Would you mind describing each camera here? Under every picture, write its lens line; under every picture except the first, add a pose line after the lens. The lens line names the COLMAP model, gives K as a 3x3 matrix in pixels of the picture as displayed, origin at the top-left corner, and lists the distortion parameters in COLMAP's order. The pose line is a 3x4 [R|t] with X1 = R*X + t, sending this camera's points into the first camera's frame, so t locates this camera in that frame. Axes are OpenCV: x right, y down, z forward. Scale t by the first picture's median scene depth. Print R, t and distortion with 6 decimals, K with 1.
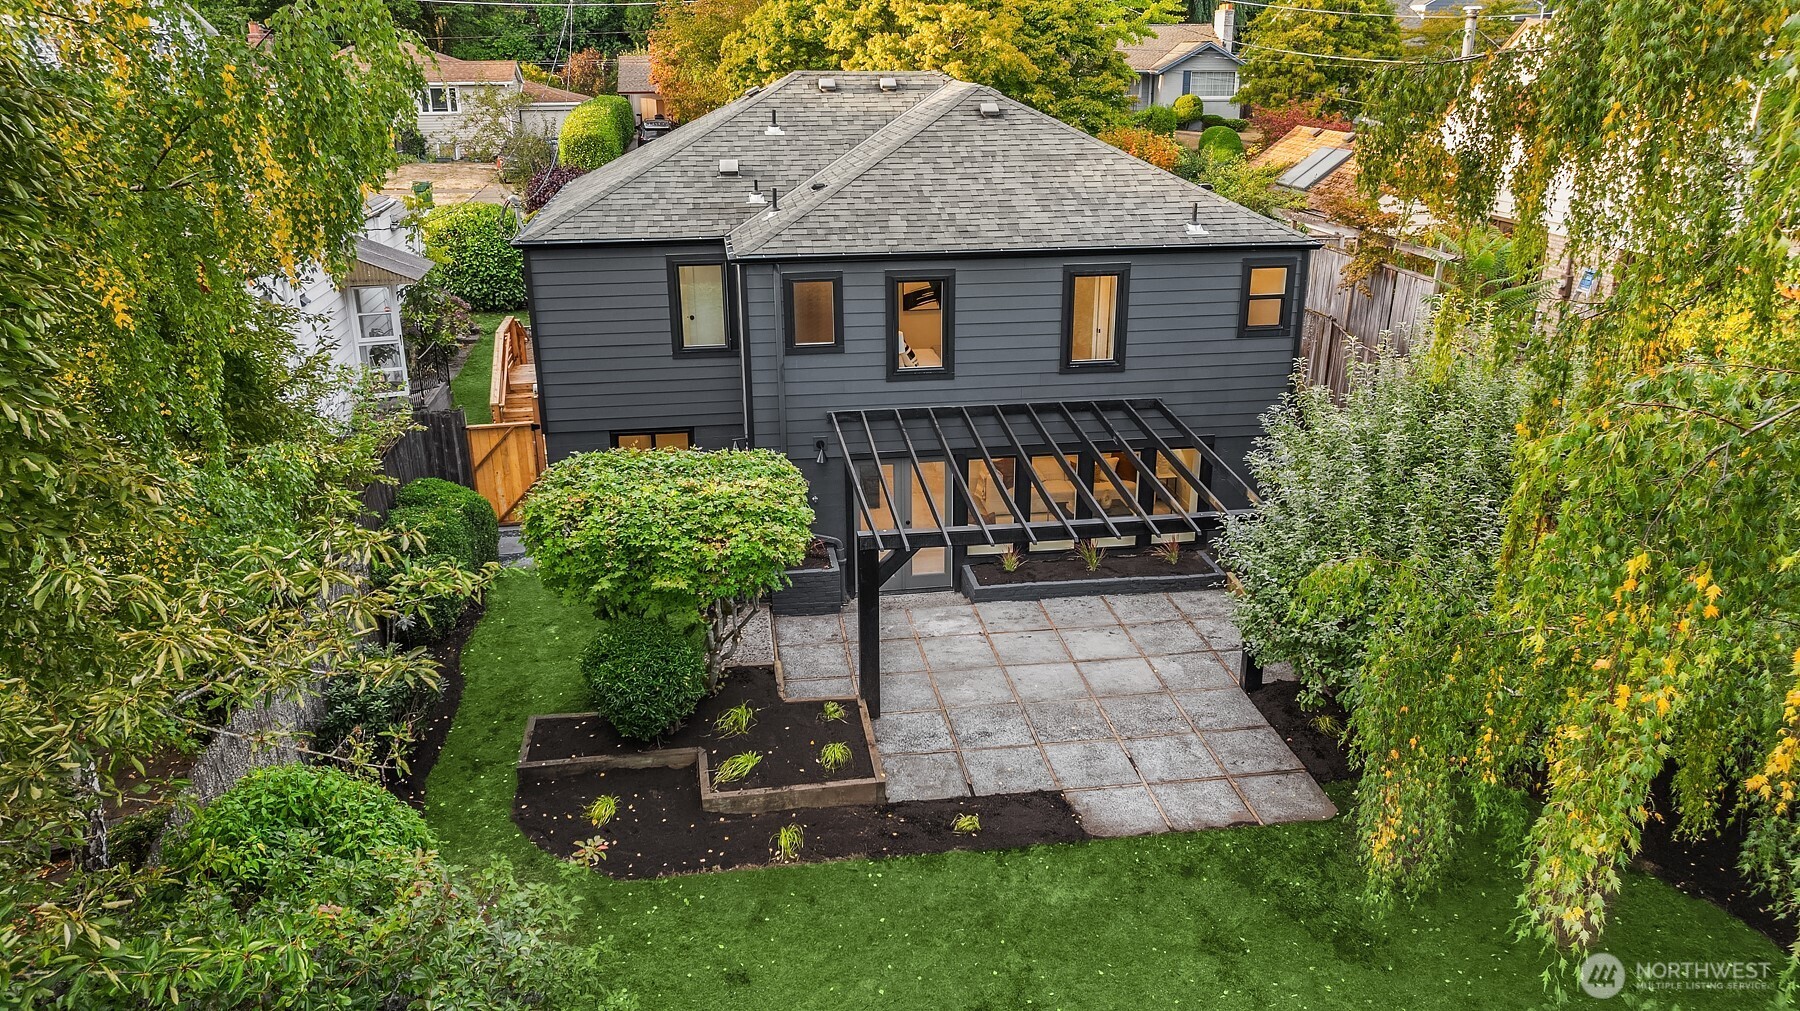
lens RADIAL K [[1216.7, 0, 900.0], [0, 1216.7, 505.5], [0, 0, 1]] dist [-0.018965, -0.000341]
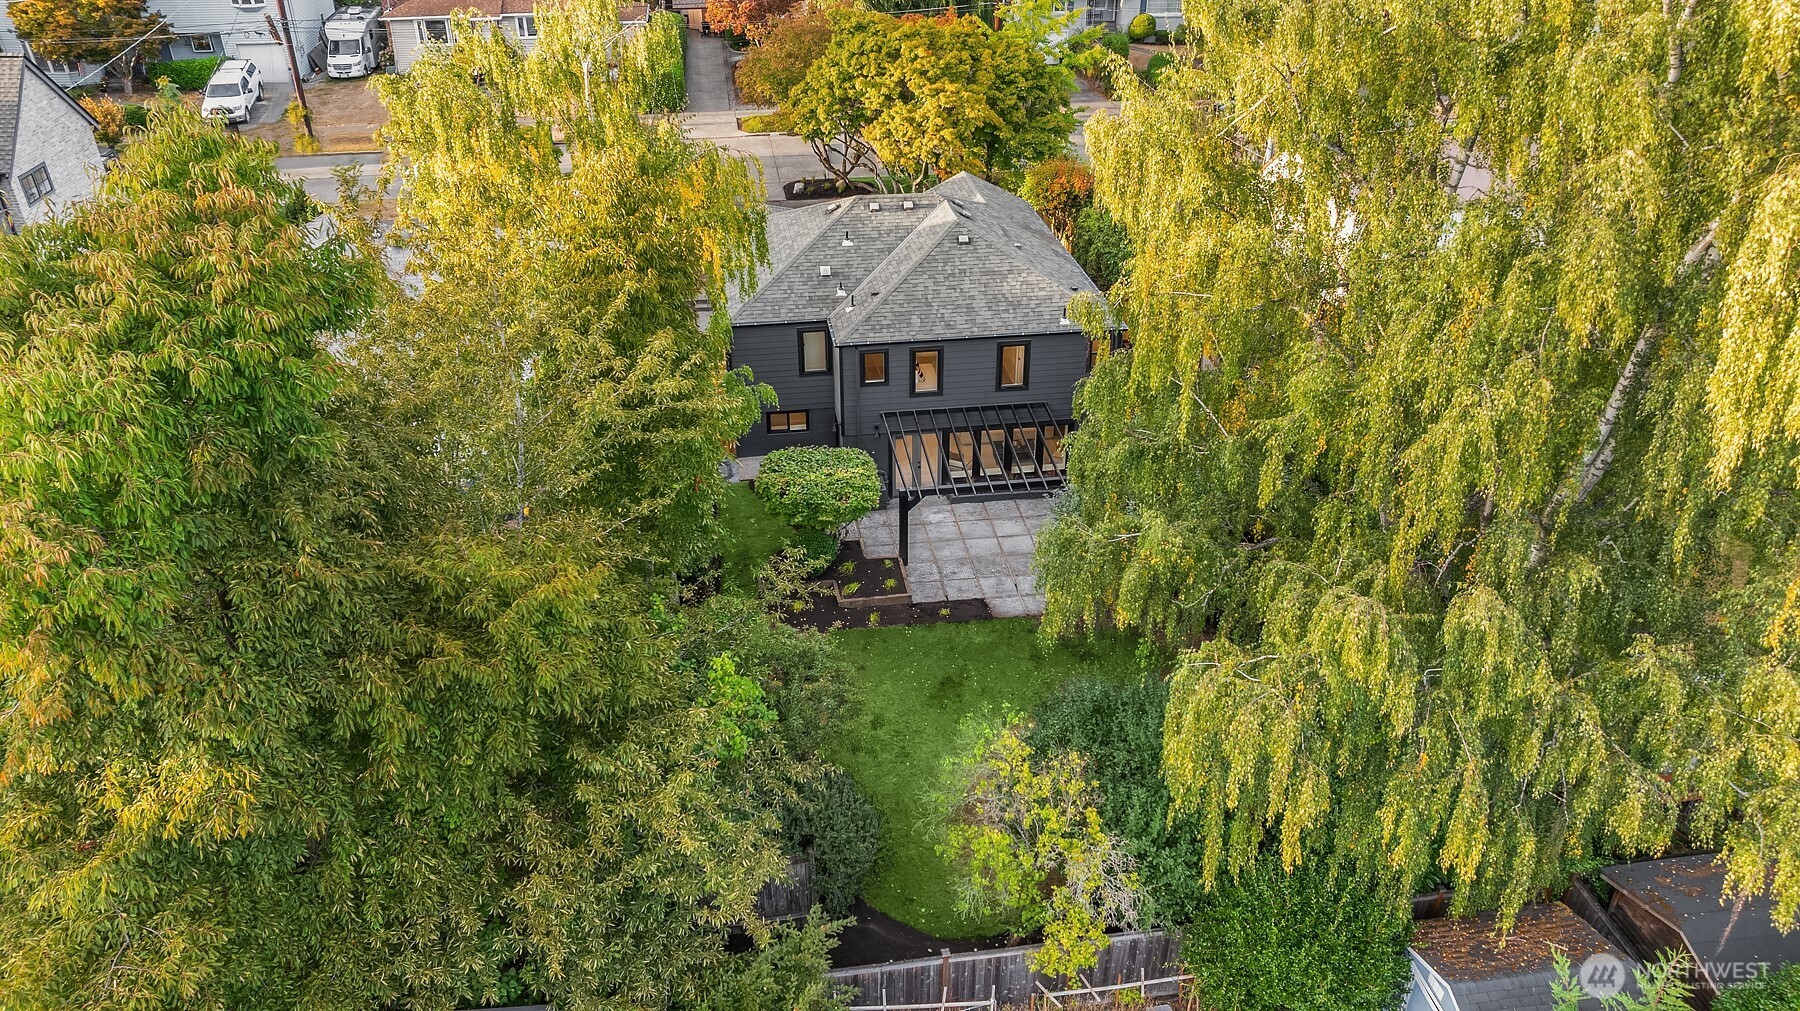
lens RADIAL K [[1279.2, 0, 900.0], [0, 1279.2, 505.5], [0, 0, 1]] dist [-0.008288, 0.000087]
pose [[0.999980, 0.003184, 0.005539, -0.040835], [-0.004203, 0.980822, 0.194862, -0.364505], [-0.004812, -0.194882, 0.980815, -1.203528]]
